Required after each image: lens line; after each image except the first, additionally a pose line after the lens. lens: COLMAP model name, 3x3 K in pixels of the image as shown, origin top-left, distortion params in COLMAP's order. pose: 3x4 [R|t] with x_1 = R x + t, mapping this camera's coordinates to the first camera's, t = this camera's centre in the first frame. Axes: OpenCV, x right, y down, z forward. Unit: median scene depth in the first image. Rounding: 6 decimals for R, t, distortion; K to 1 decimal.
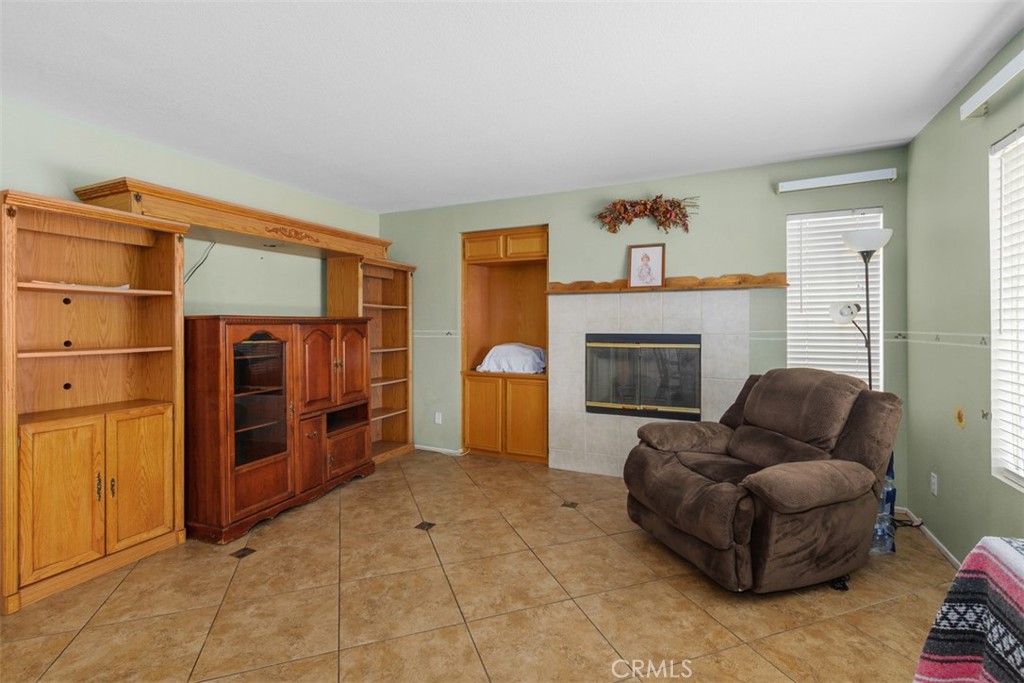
lens RADIAL K [[463.5, 0, 512.7], [0, 463.5, 330.4], [0, 0, 1]] dist [-0.000288, -0.000507]
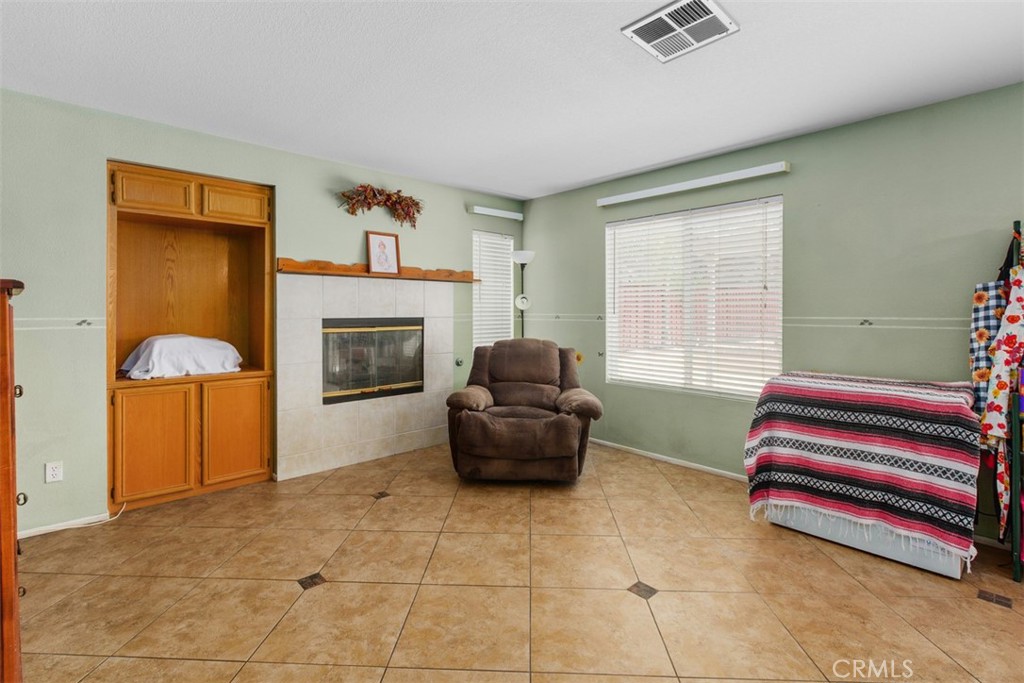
lens RADIAL K [[463.5, 0, 513.0], [0, 463.5, 314.6], [0, 0, 1]] dist [-0.000288, -0.000507]
pose [[0.388222, -0.006714, 0.921542, -0.616524], [0.008549, 0.999957, 0.003684, -0.001181], [-0.921526, 0.006449, 0.388262, 0.347060]]
